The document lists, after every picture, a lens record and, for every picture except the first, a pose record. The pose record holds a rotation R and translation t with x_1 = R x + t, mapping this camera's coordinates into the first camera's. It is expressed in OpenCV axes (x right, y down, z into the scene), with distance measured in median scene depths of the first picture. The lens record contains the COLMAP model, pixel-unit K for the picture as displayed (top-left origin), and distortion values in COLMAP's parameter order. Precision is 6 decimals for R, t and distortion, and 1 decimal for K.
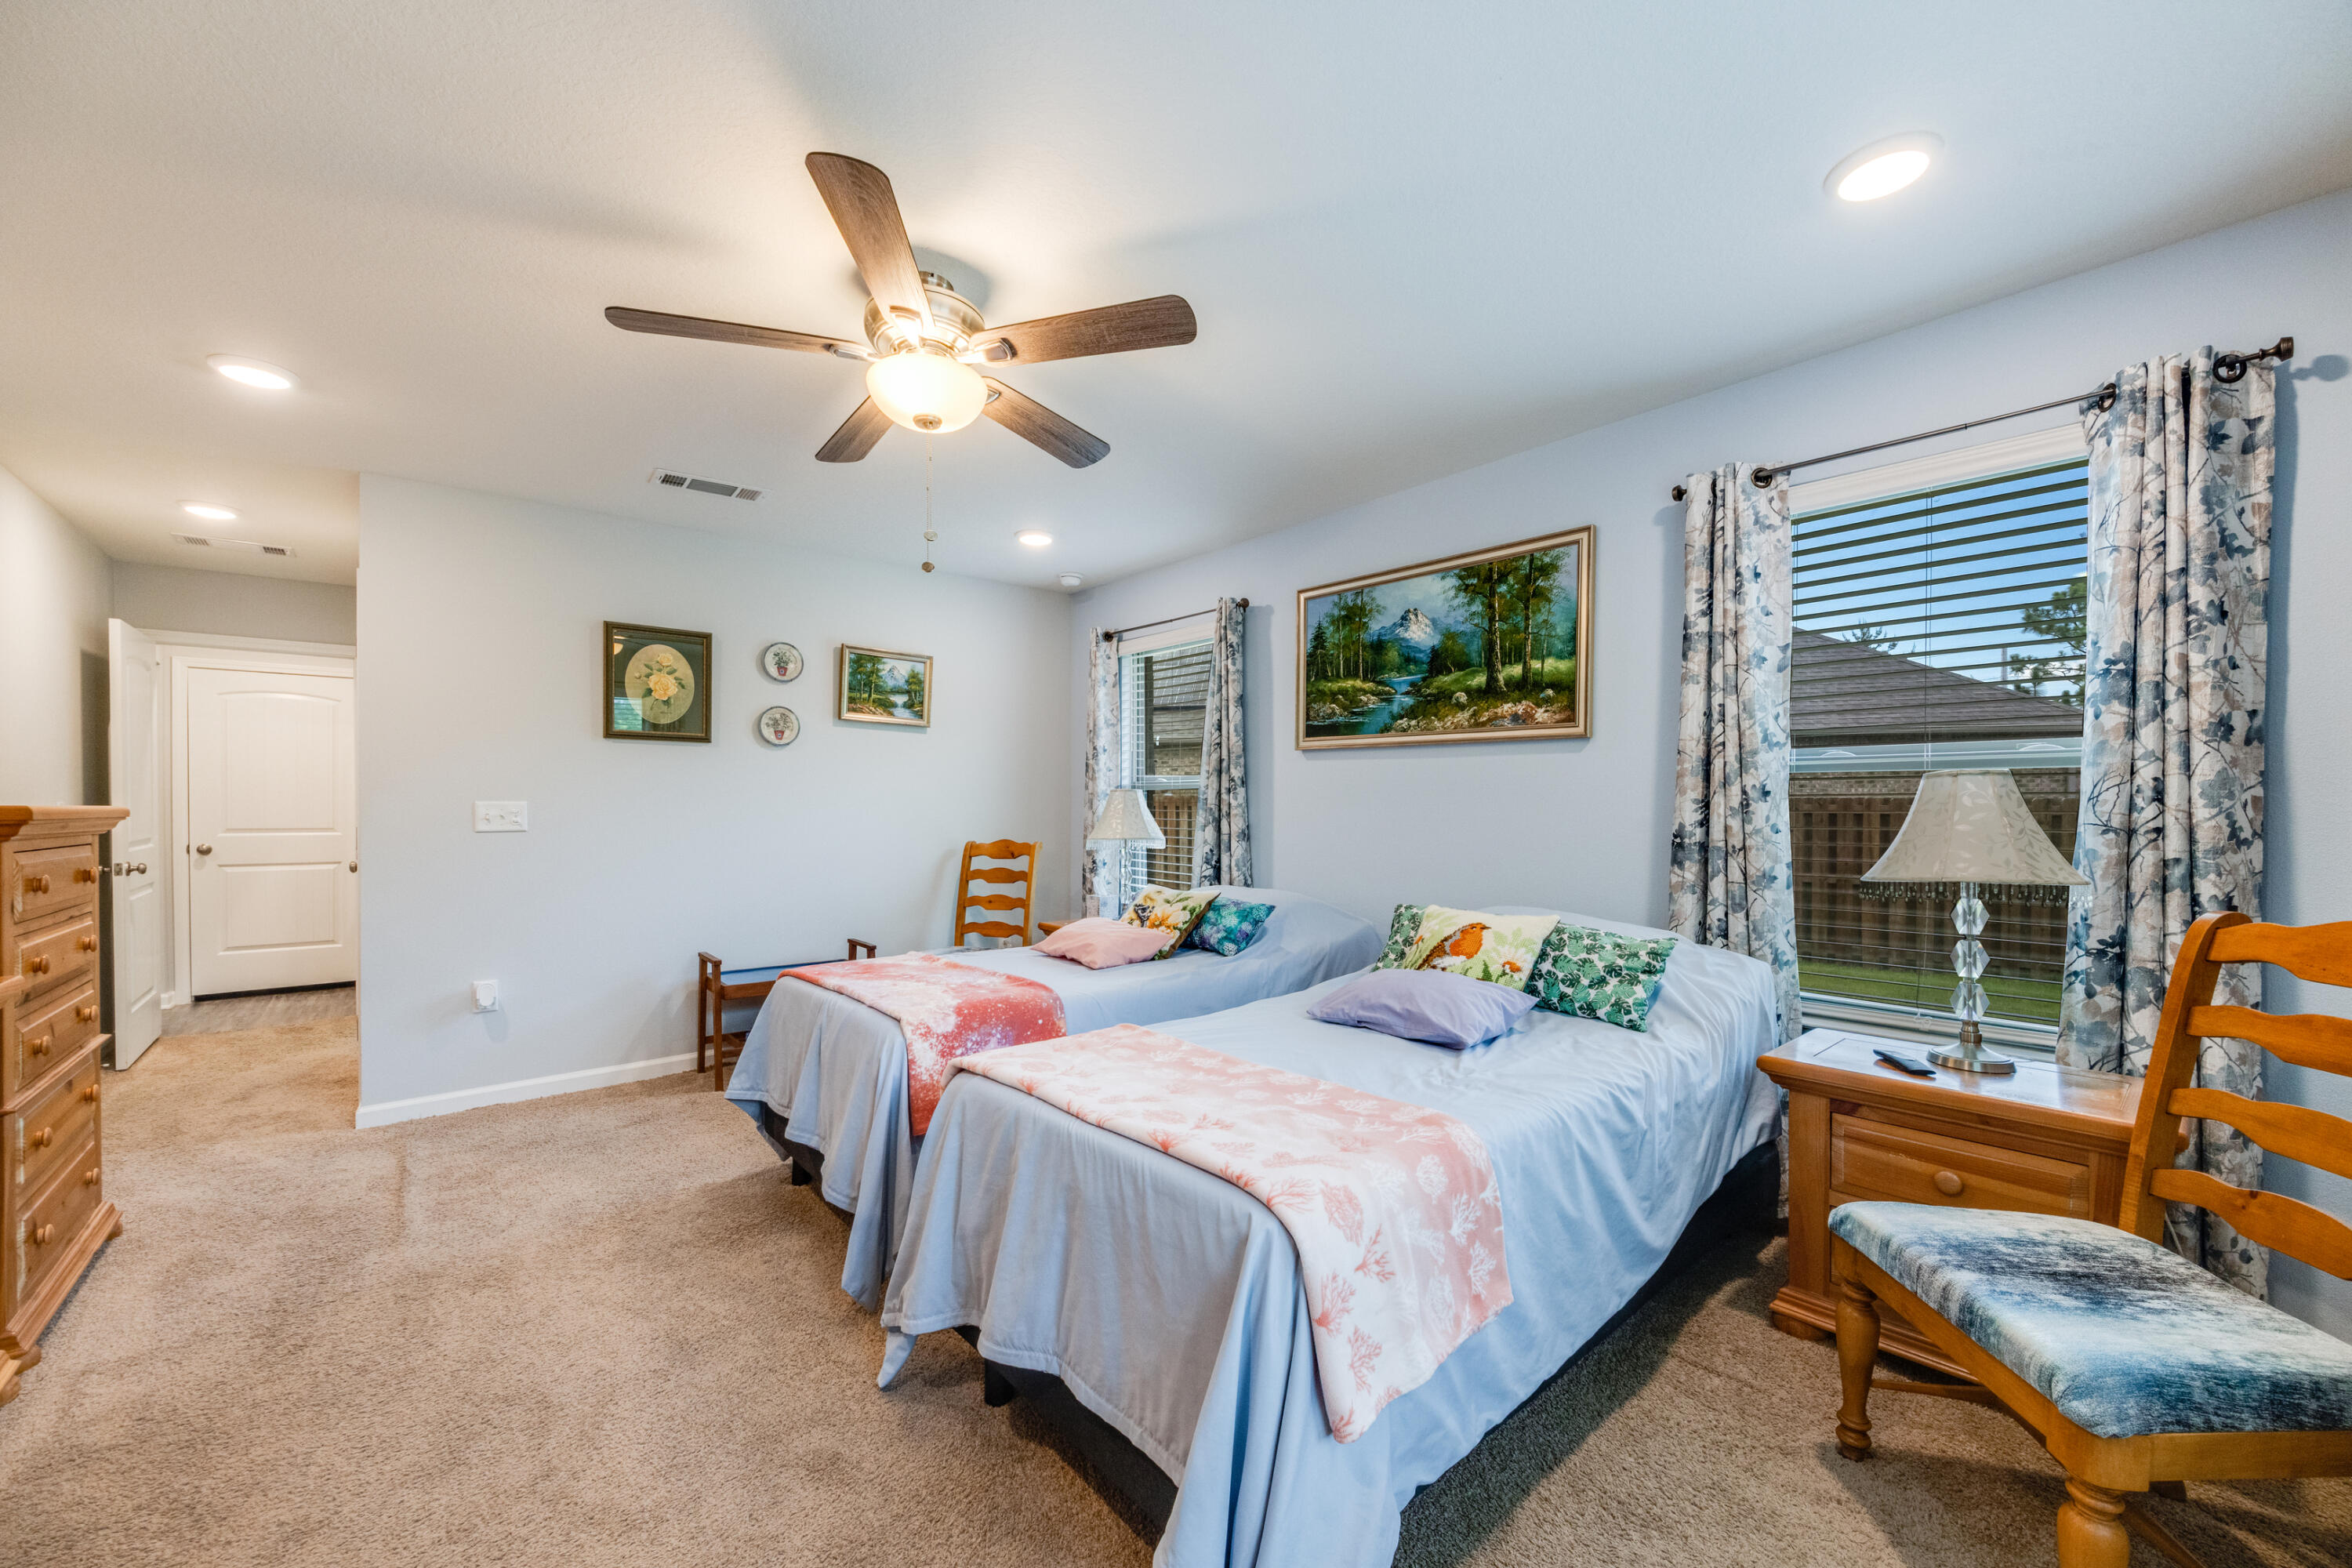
lens RADIAL K [[911.5, 0, 1186.4], [0, 911.5, 790.9], [0, 0, 1]] dist [0.000087, -0.000090]
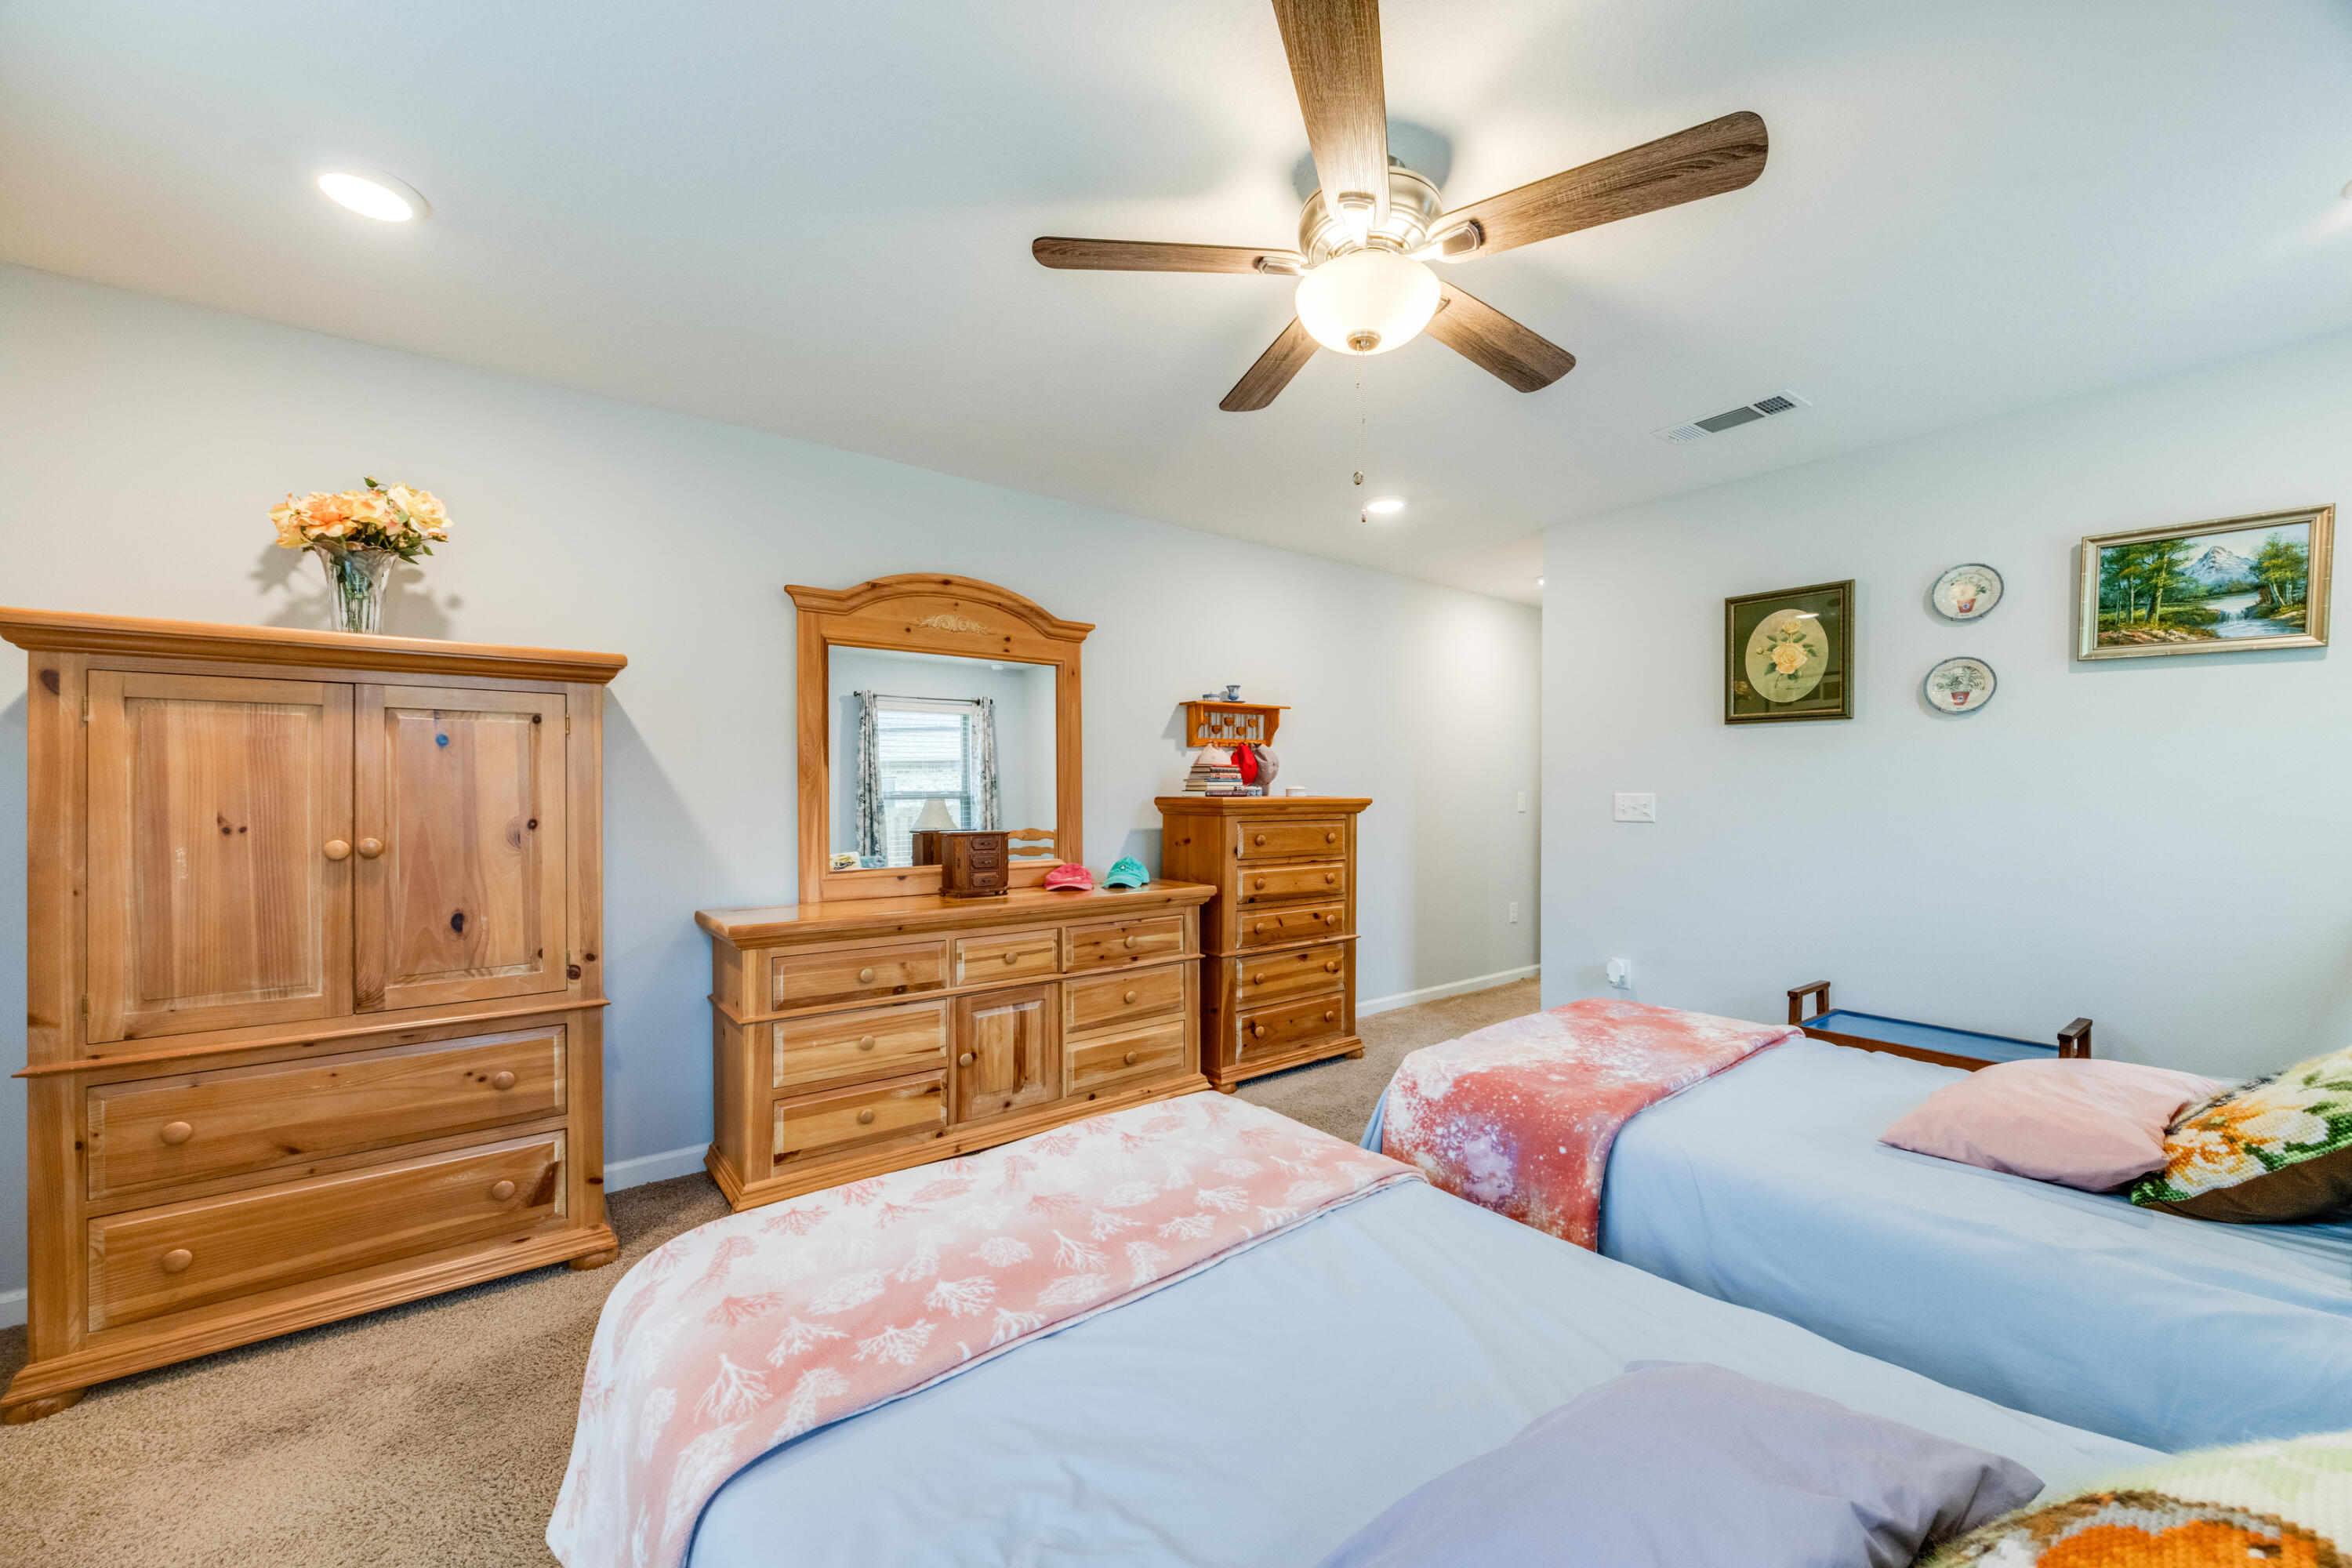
lens RADIAL K [[899.6, 0, 1172.1], [0, 899.6, 783.1], [0, 0, 1]] dist [0.002386, -0.000002]
pose [[-0.036667, -0.007228, -0.999301, 0.279832], [0.015106, 0.999856, -0.007786, -0.000030], [0.999213, -0.015380, -0.036552, 0.445501]]
